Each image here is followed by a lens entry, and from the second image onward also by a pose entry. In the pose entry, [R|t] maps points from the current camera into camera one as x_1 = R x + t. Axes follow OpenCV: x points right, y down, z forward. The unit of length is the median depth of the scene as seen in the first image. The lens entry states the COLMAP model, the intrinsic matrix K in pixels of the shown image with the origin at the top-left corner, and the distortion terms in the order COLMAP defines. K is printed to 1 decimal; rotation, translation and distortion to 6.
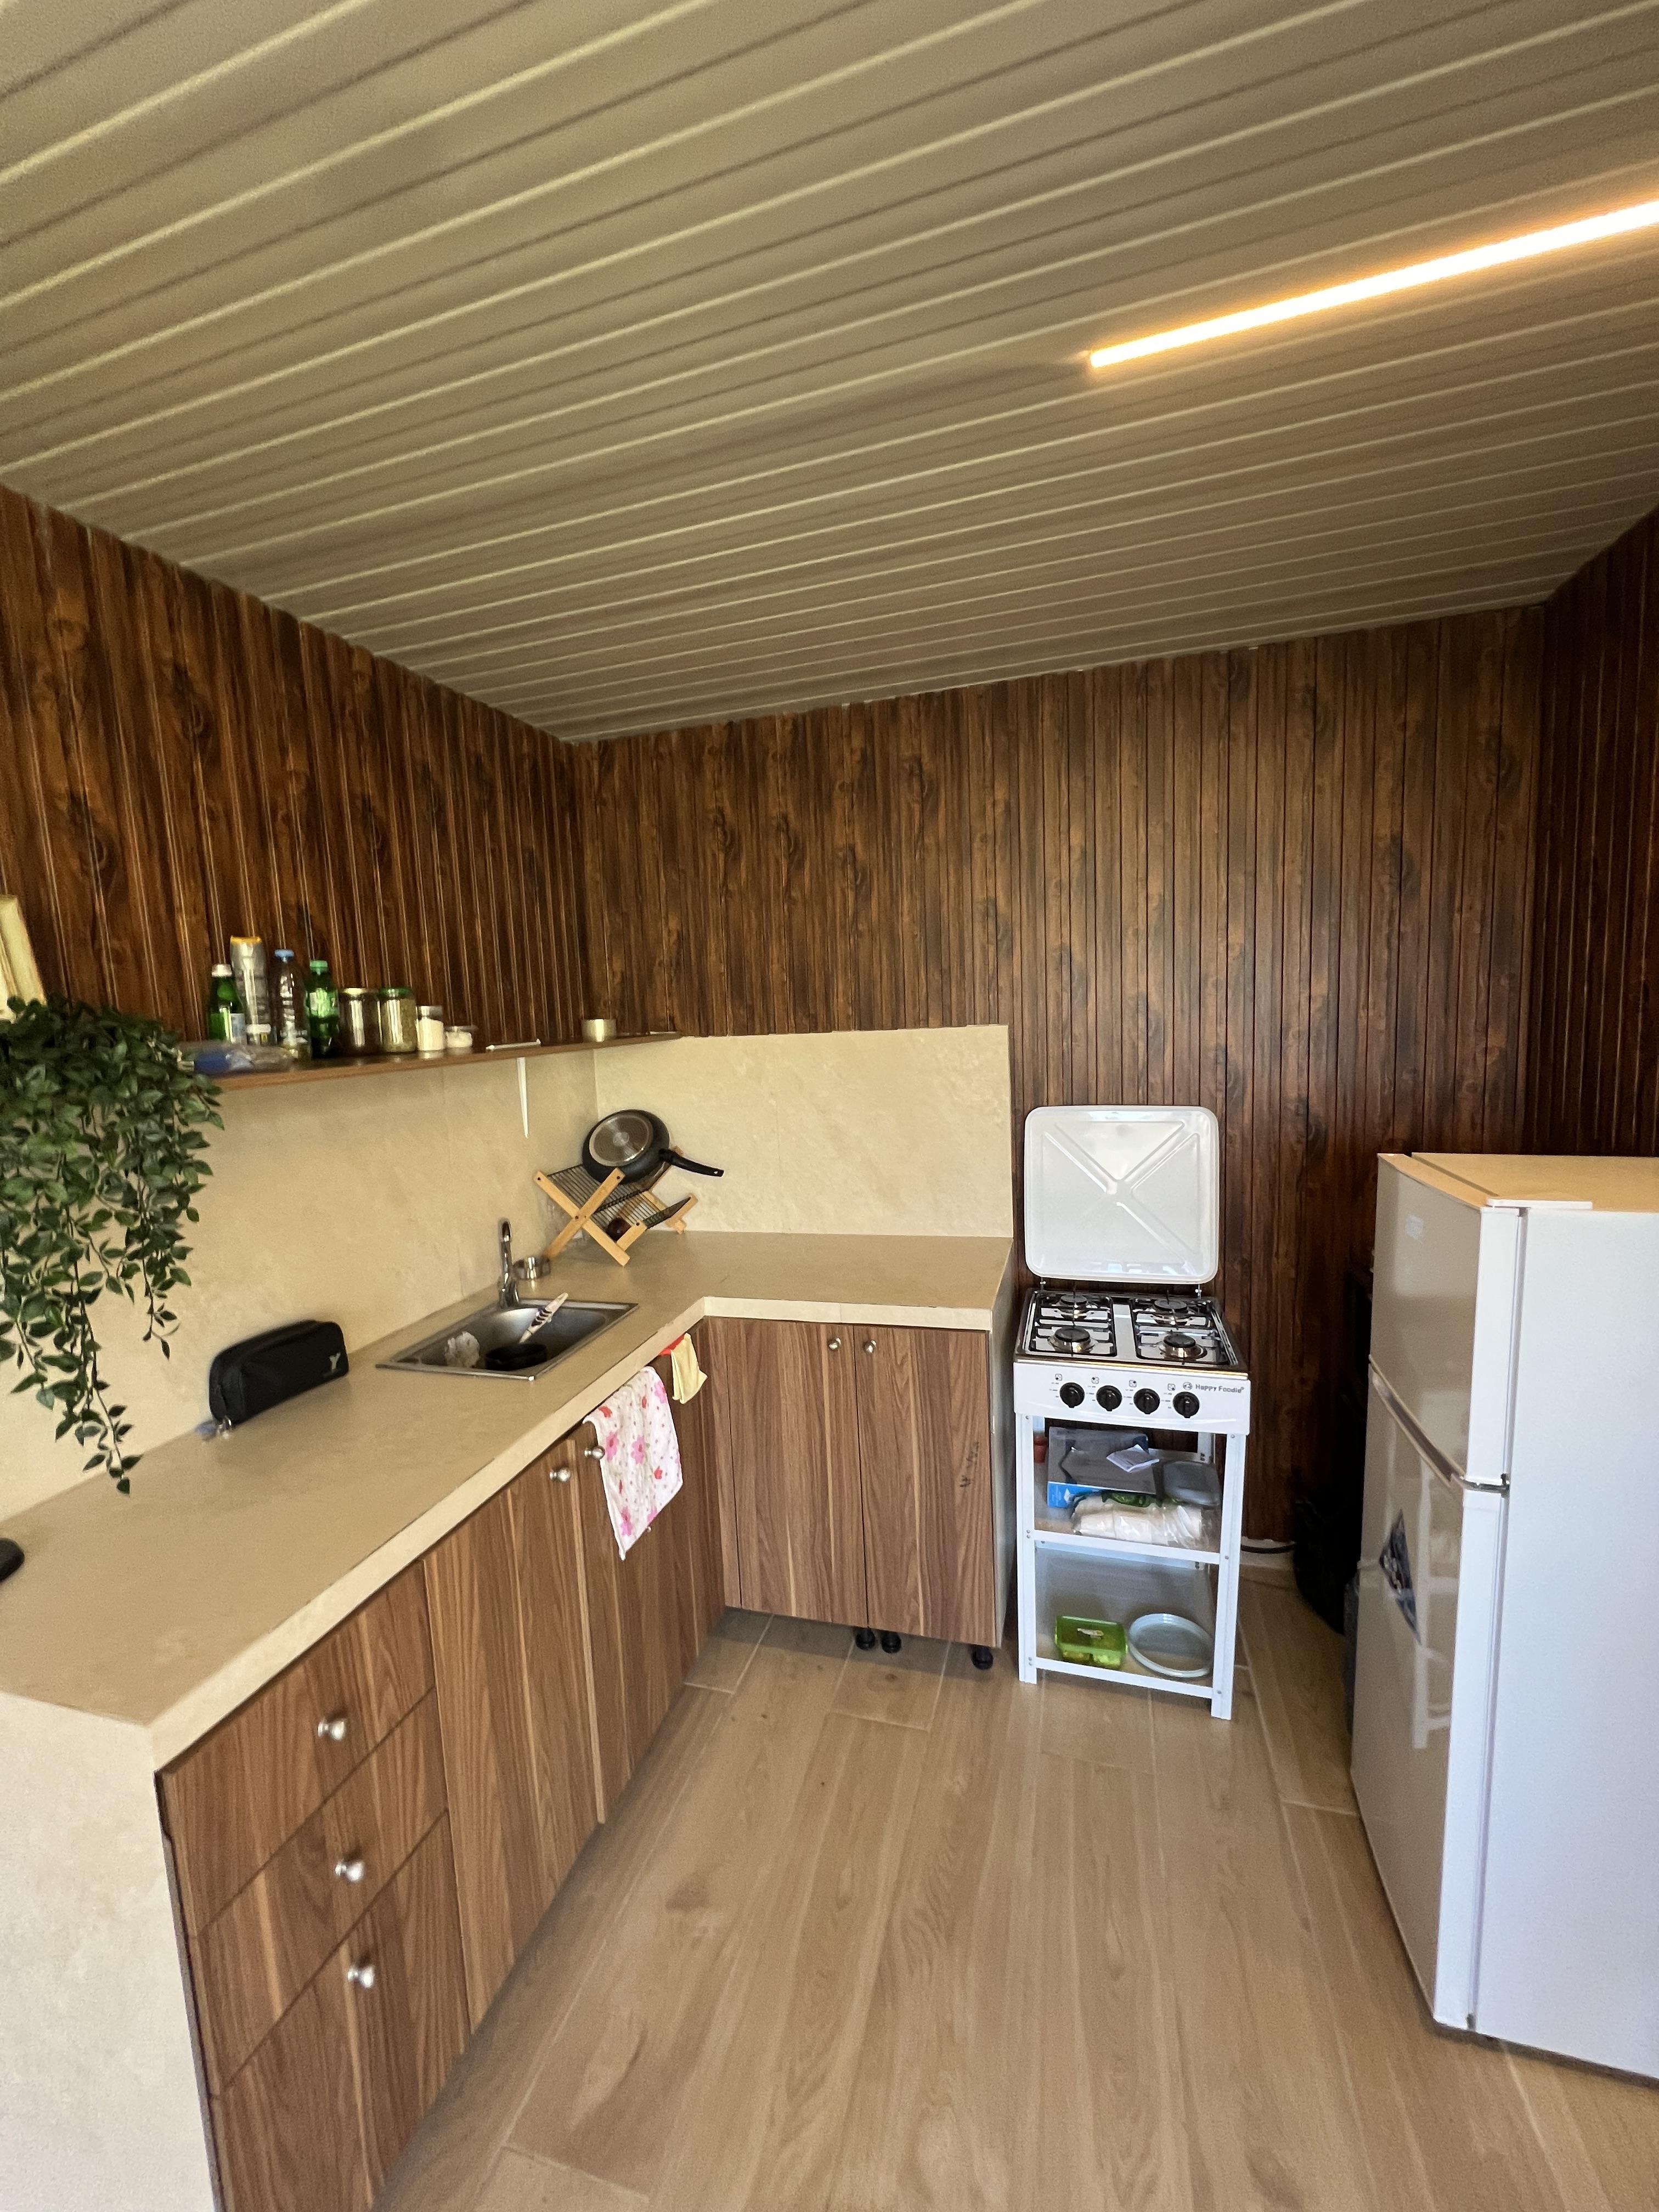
lens RADIAL K [[882.2, 0, 825.4], [0, 882.2, 1107.7], [0, 0, 1]] dist [-0.000963, 0.000222]
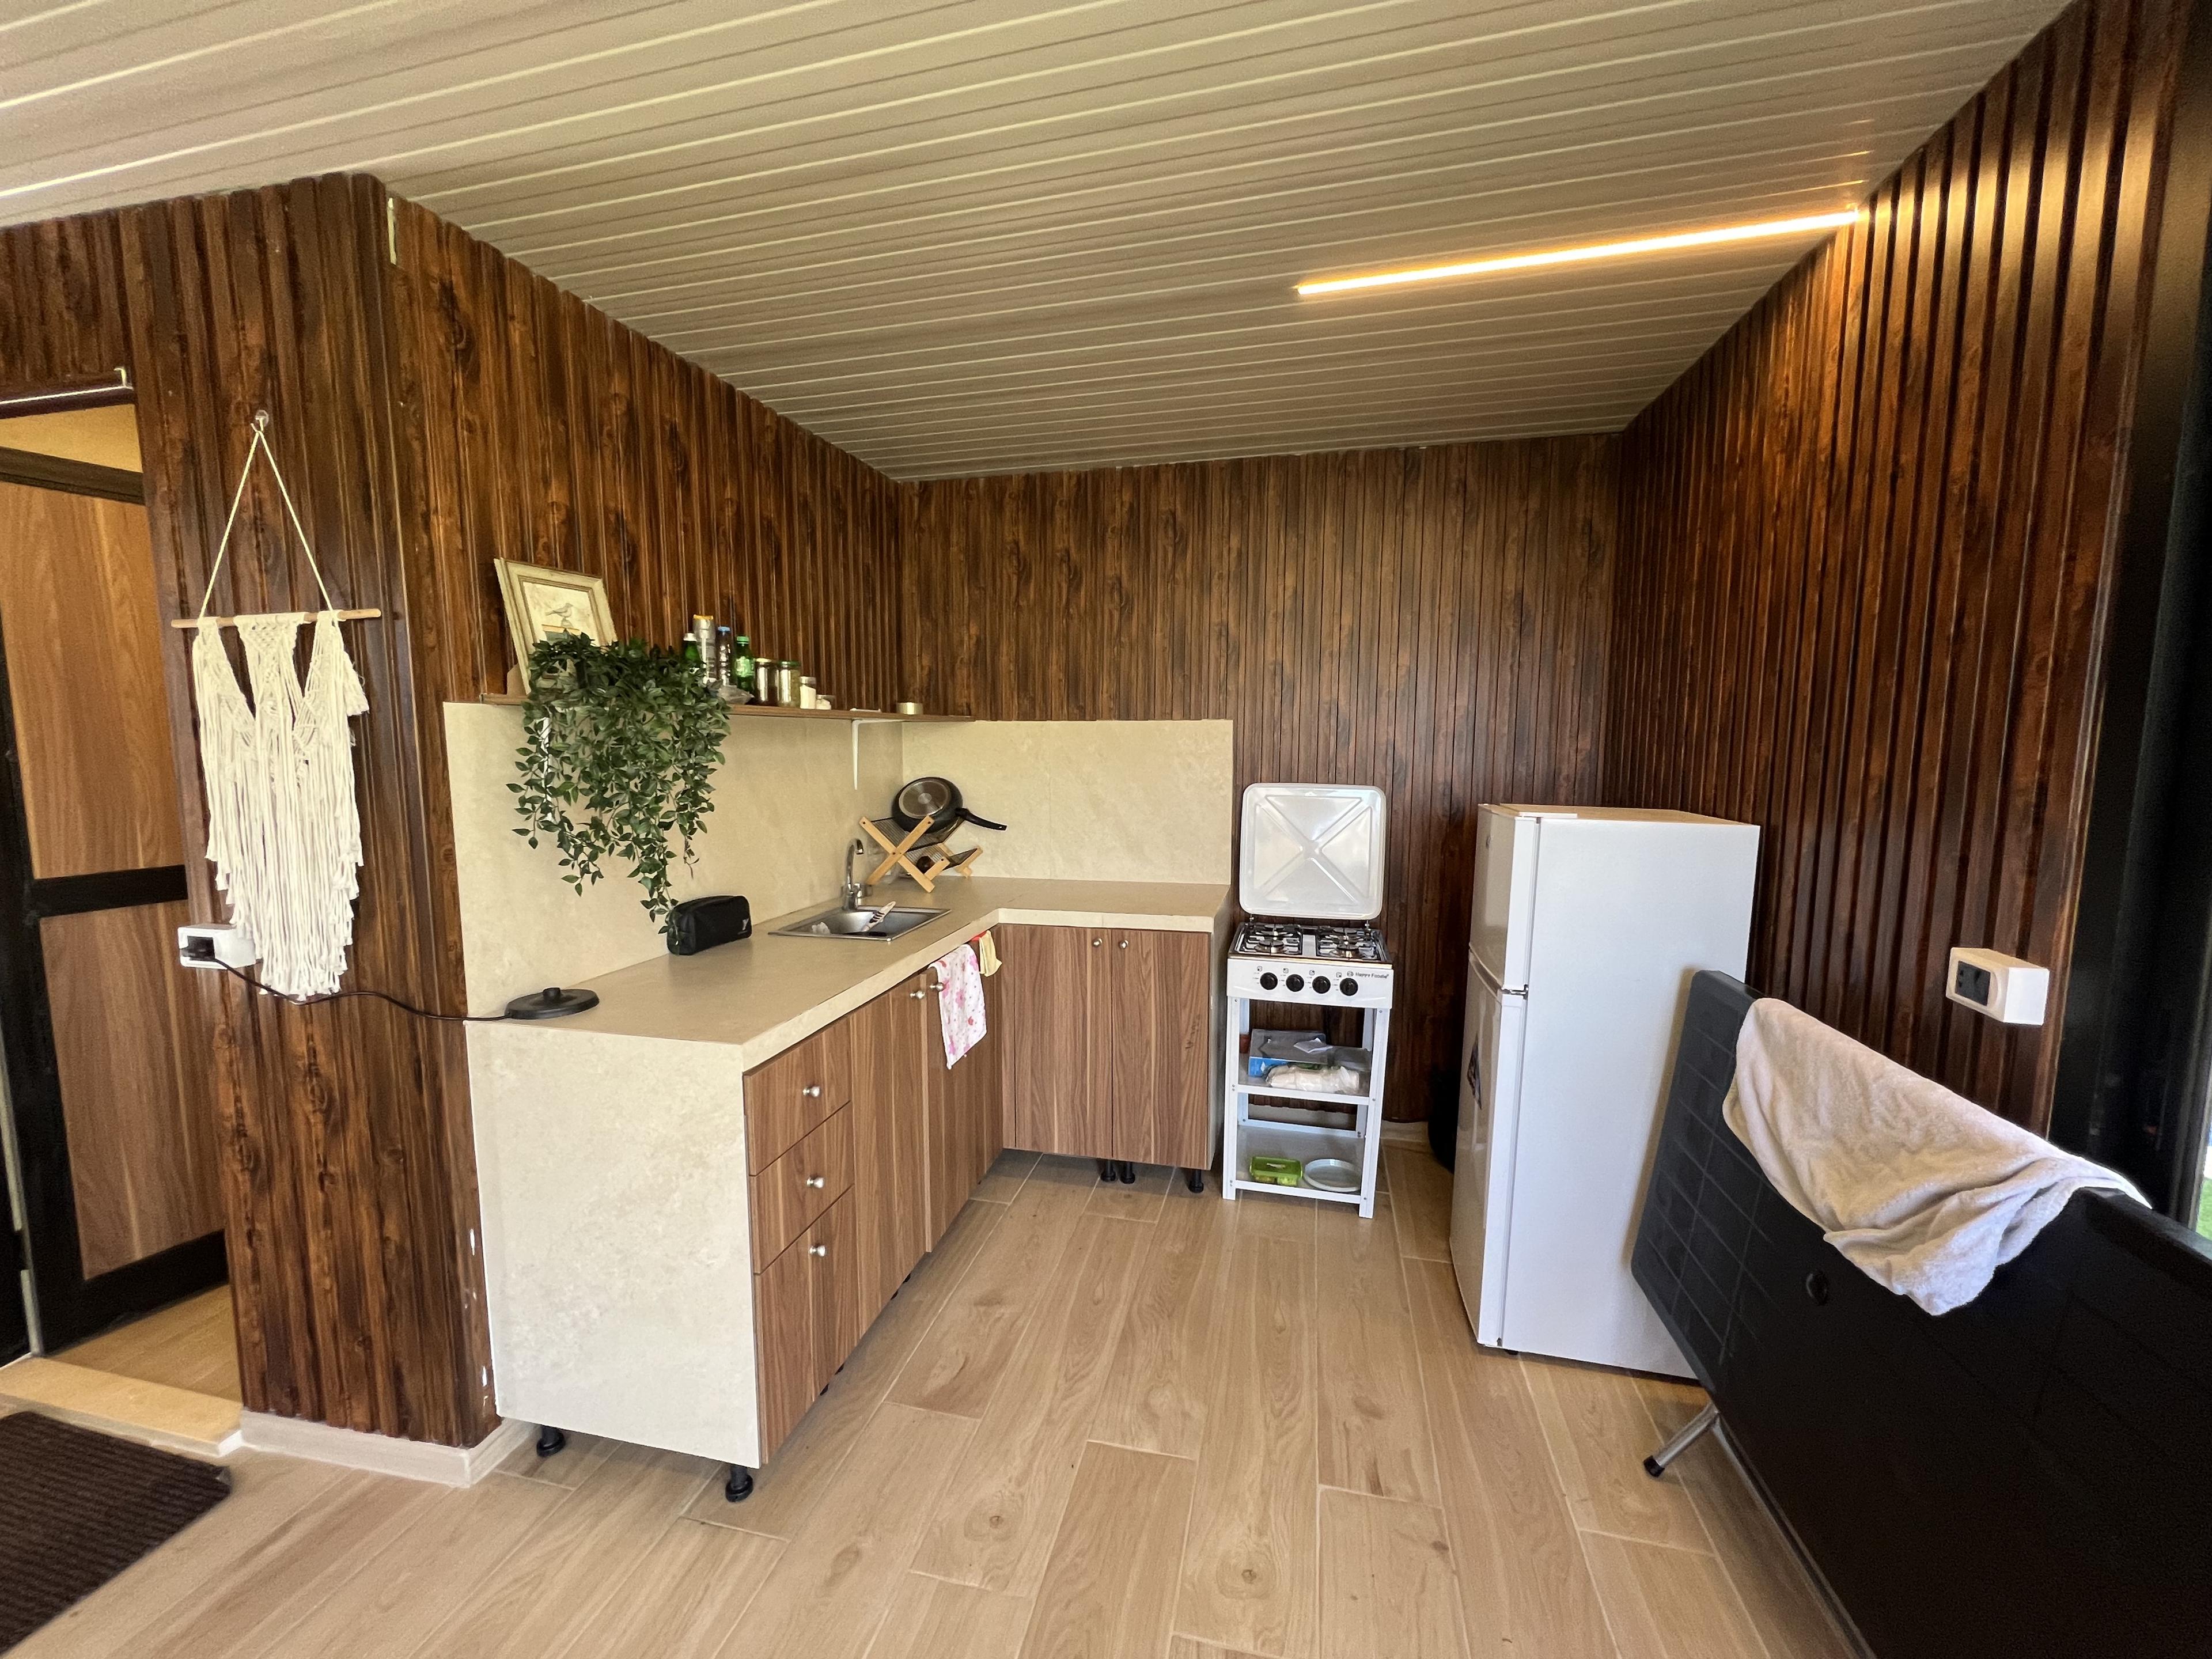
lens RADIAL K [[888.3, 0, 1095.2], [0, 888.3, 836.6], [0, 0, 1]] dist [-0.000047, -0.000247]
pose [[0.997604, 0.041186, 0.055595, -0.075725], [-0.040903, 0.999144, -0.006219, 0.115067], [-0.055803, 0.003930, 0.998434, -0.362825]]
